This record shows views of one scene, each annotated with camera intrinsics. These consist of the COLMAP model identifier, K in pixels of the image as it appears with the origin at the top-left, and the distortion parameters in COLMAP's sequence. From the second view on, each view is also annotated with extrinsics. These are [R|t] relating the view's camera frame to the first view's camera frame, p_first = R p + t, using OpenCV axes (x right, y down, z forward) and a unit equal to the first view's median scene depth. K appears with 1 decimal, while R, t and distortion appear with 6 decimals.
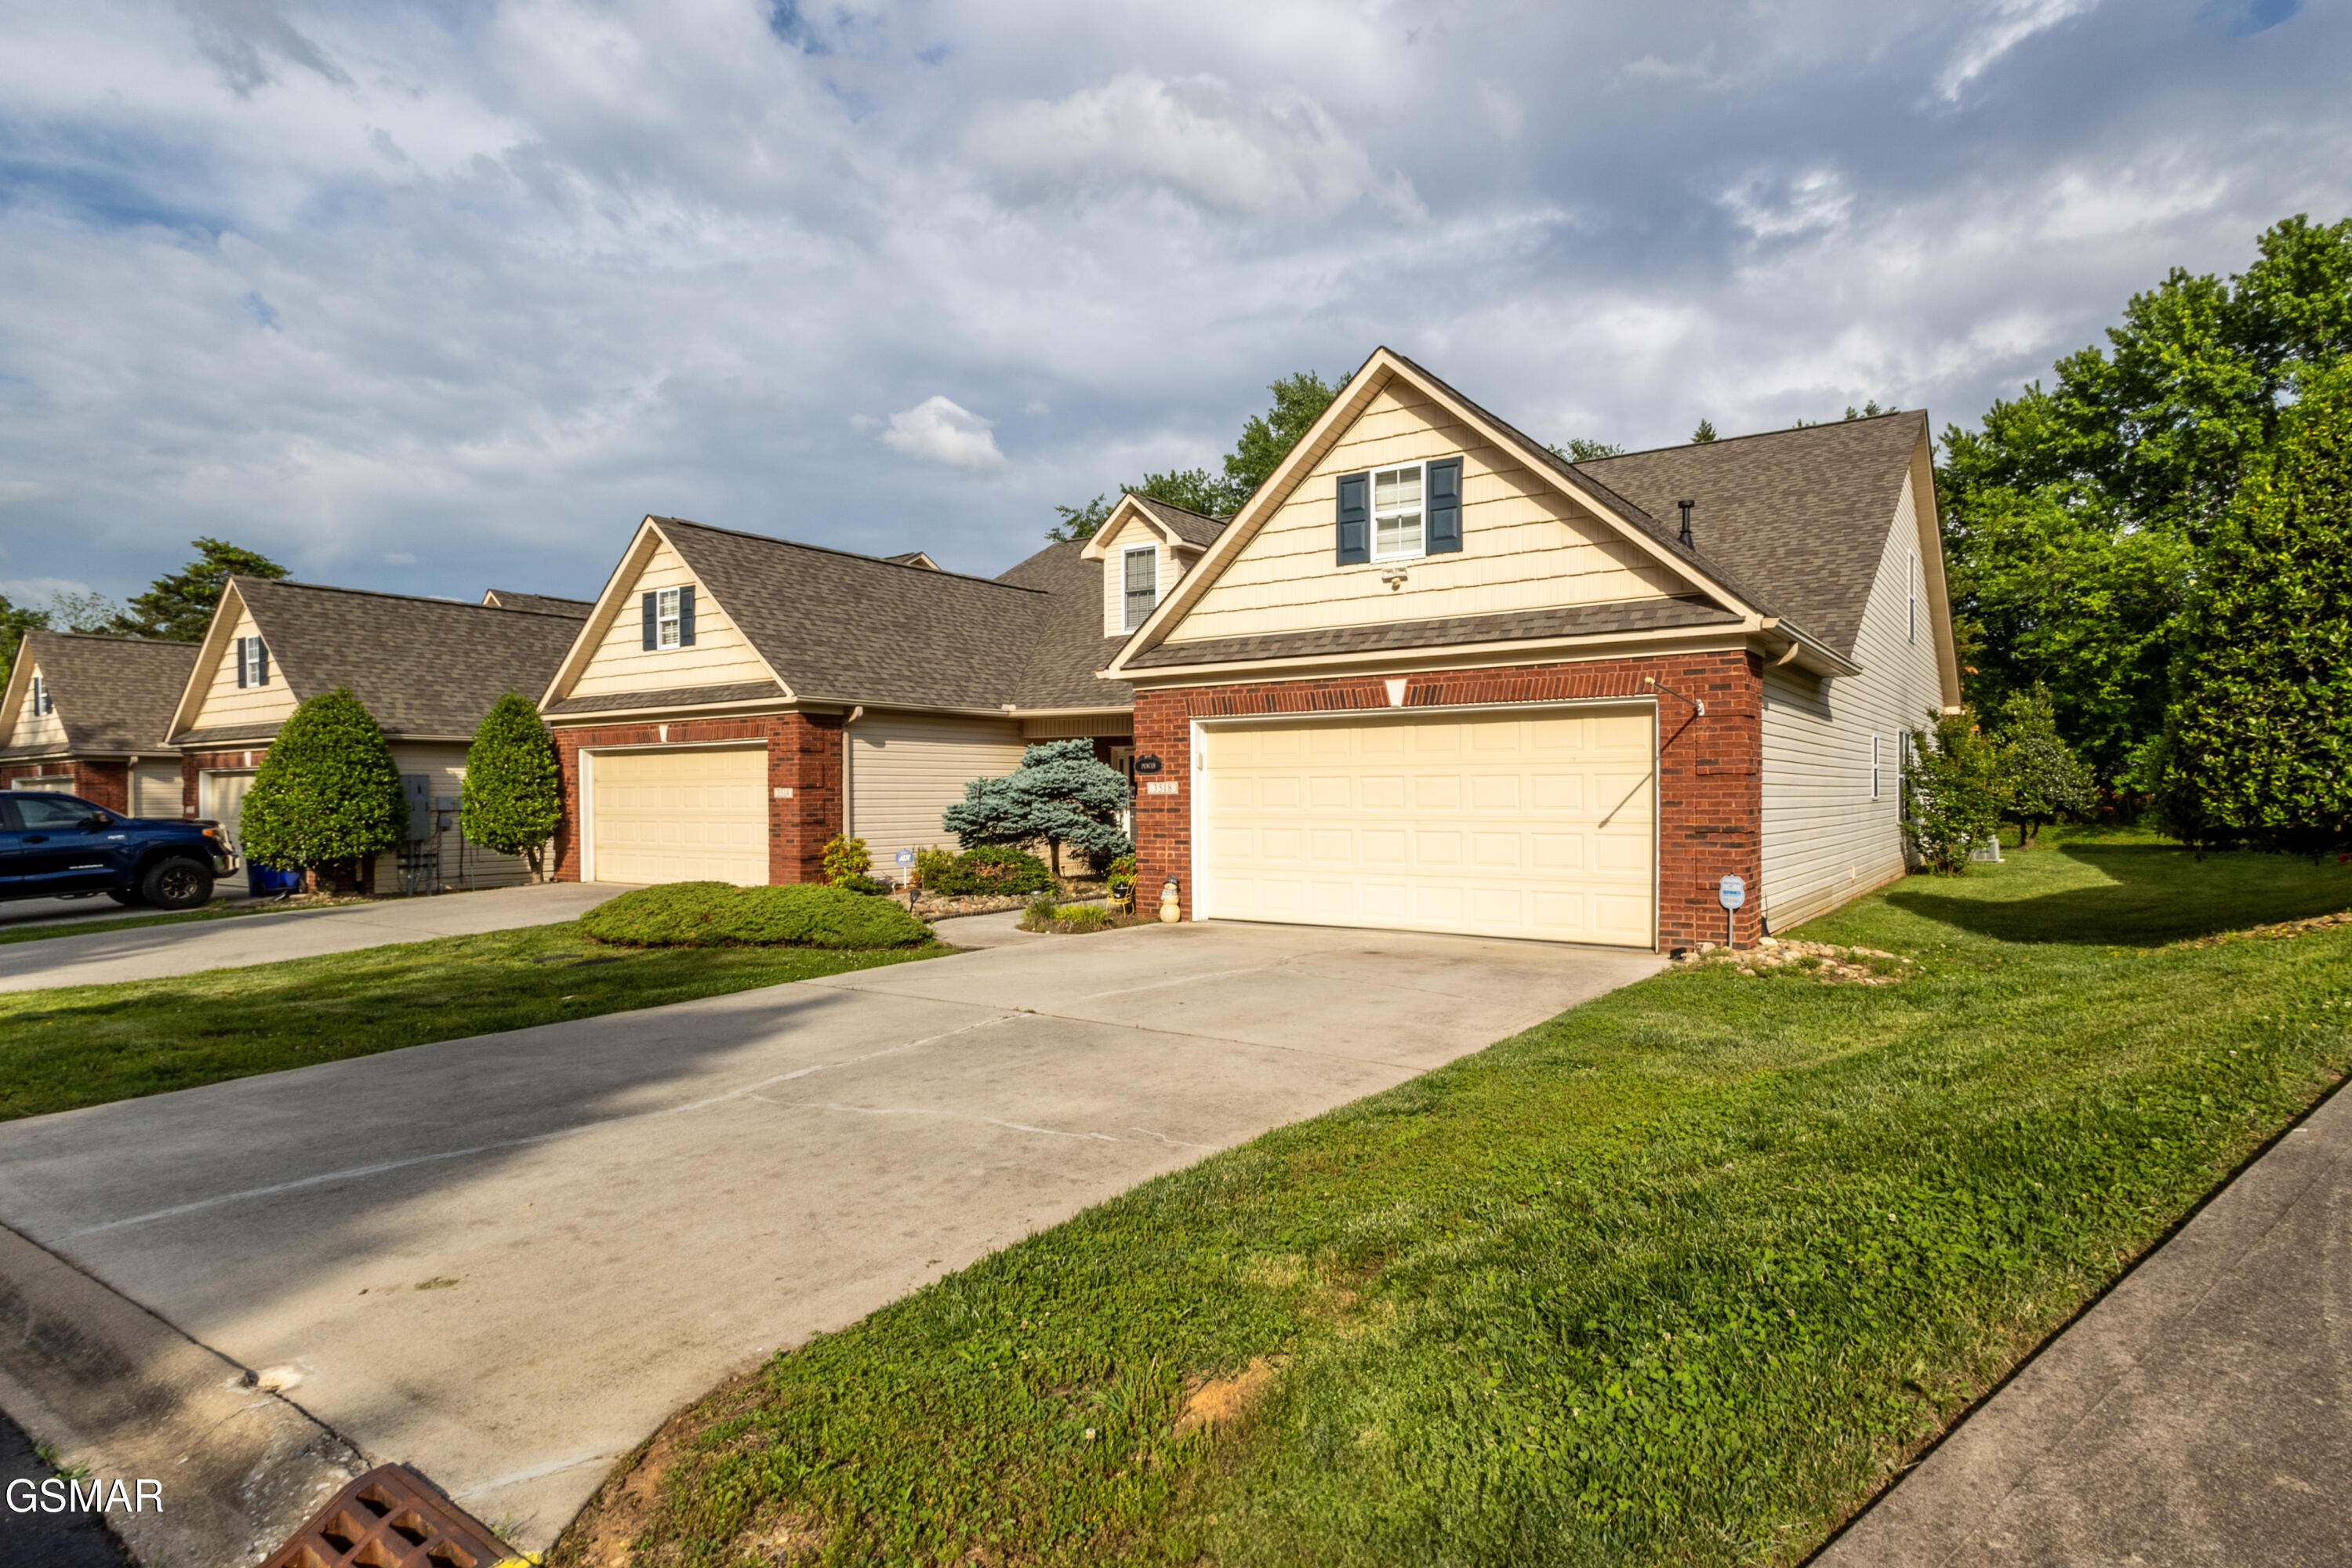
lens RADIAL K [[1070.3, 0, 1176.0], [0, 1070.3, 784.0], [0, 0, 1]] dist [0.000998, 0.000121]
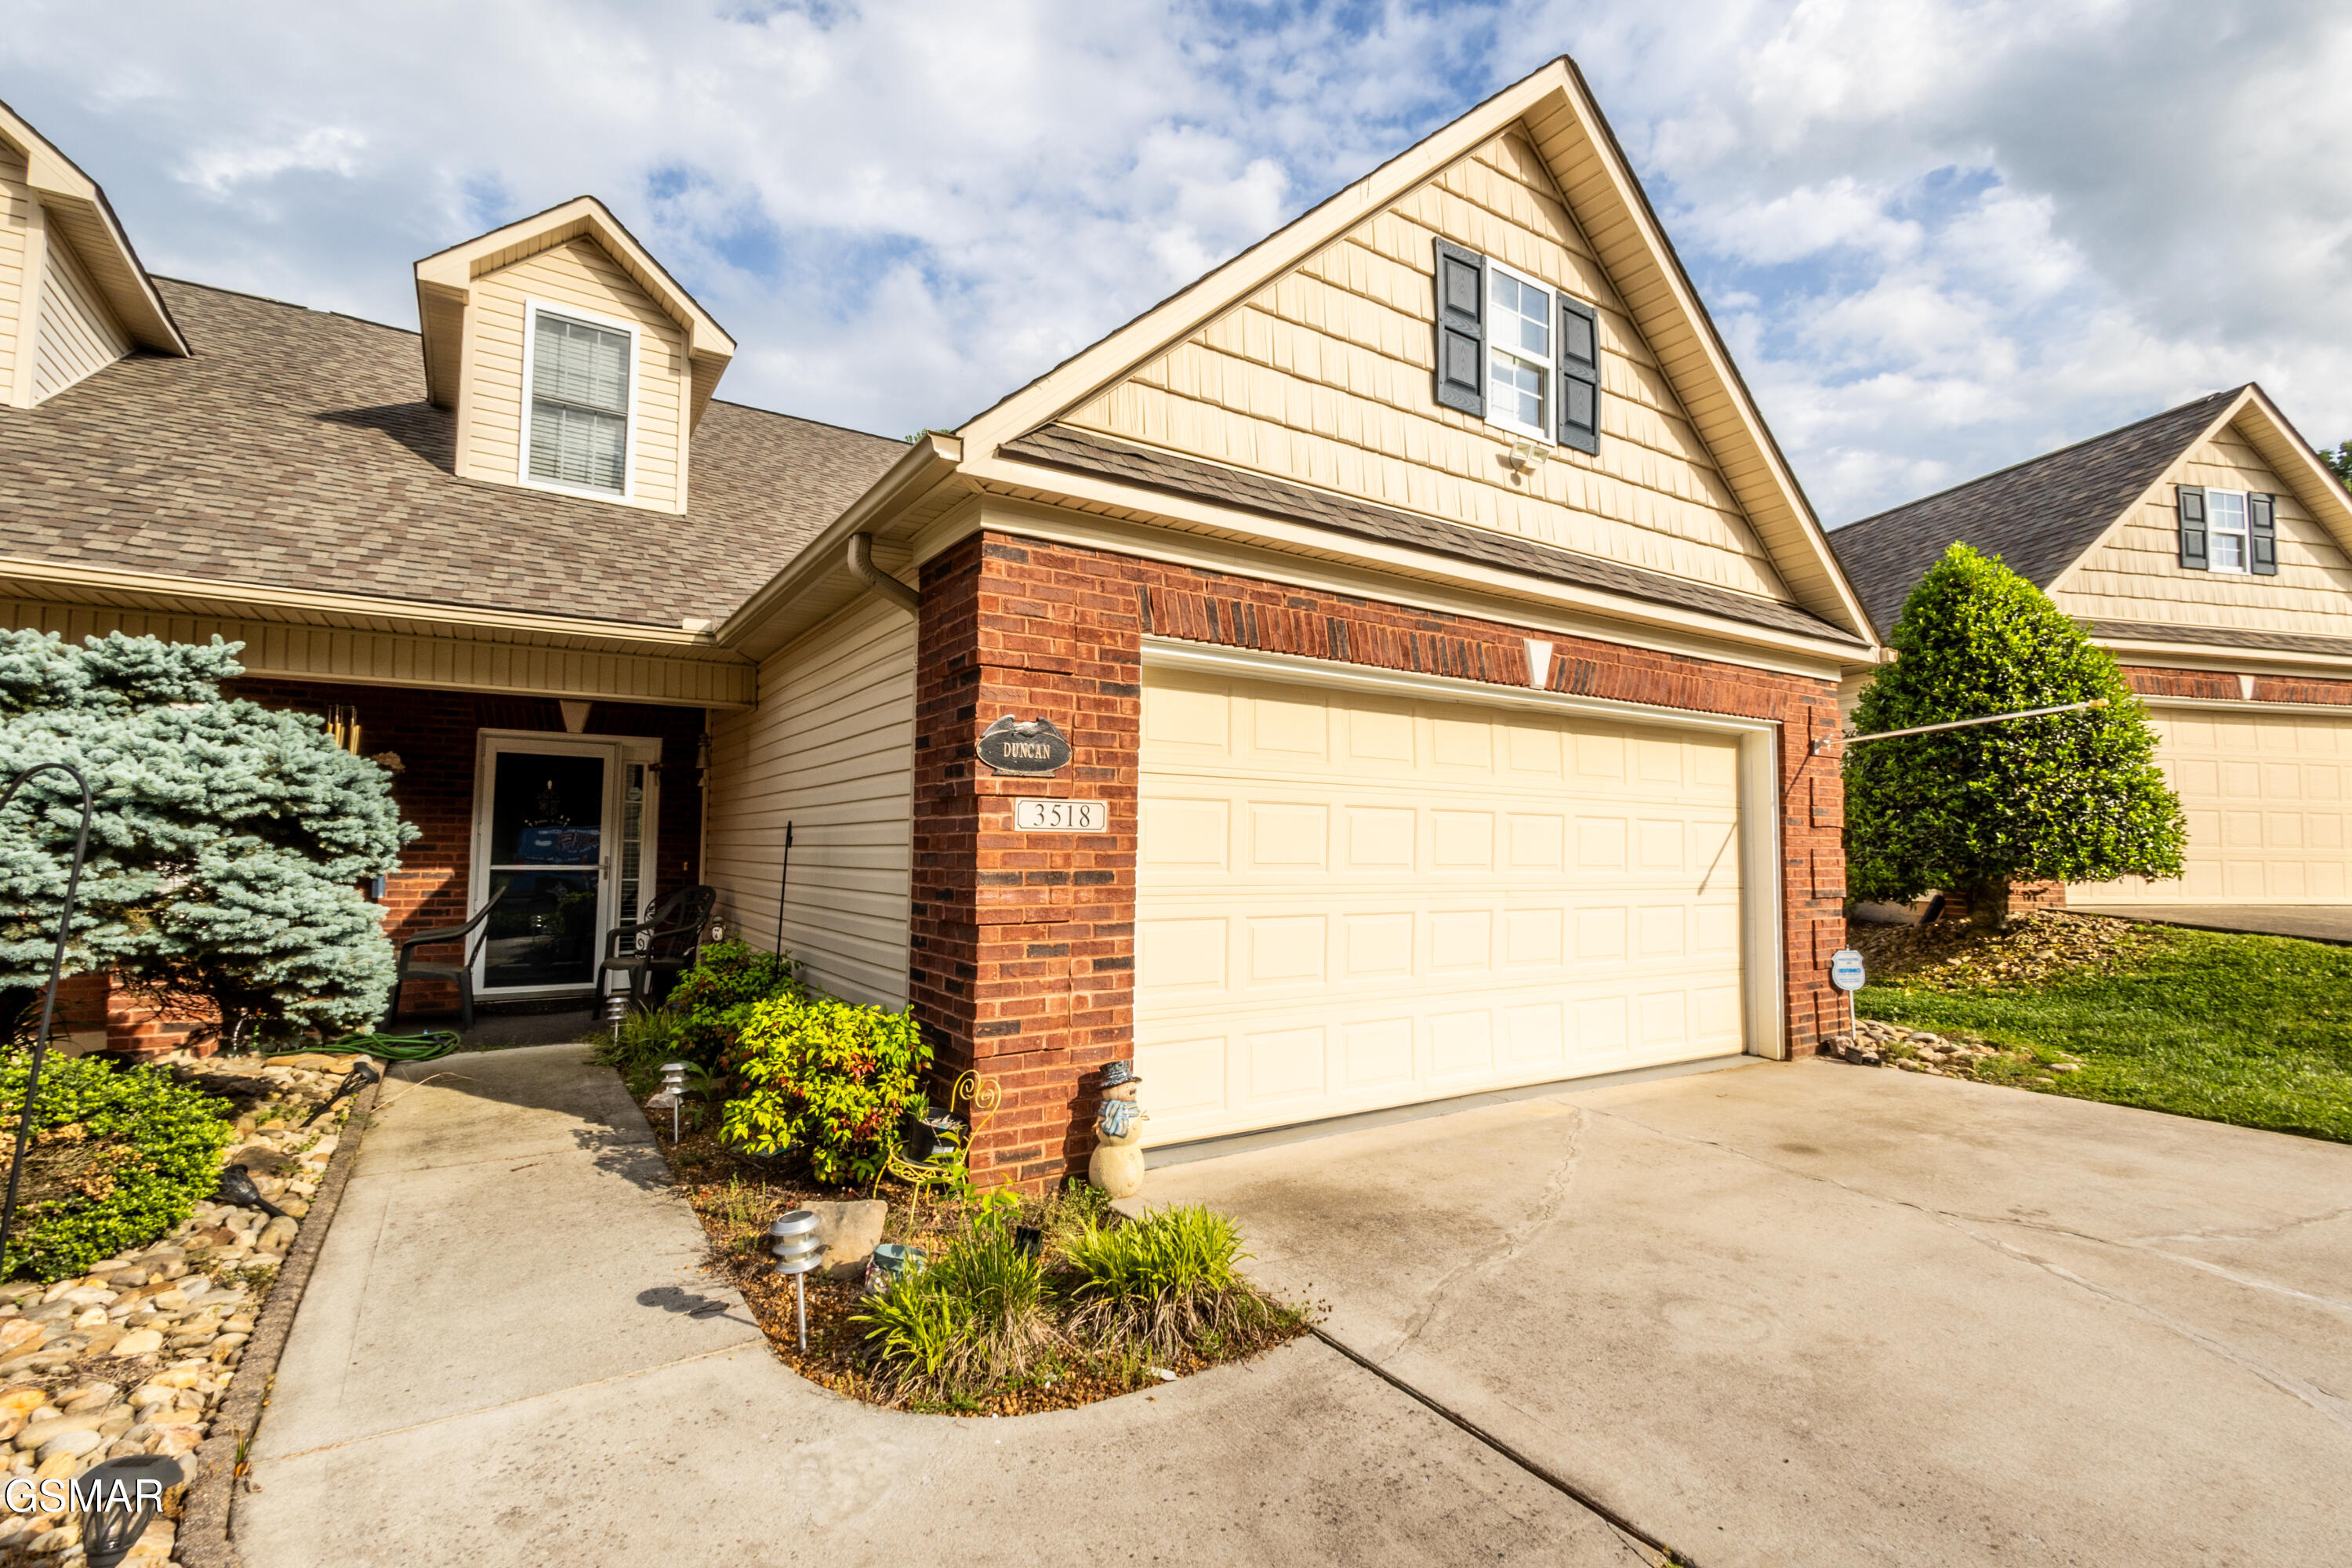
lens RADIAL K [[1070.3, 0, 1176.0], [0, 1070.3, 784.0], [0, 0, 1]] dist [0.000998, 0.000121]
pose [[0.412700, 0.063043, 0.908683, -0.364743], [-0.023354, 0.998006, -0.058633, 0.014560], [-0.910567, 0.002976, 0.413350, 0.904677]]
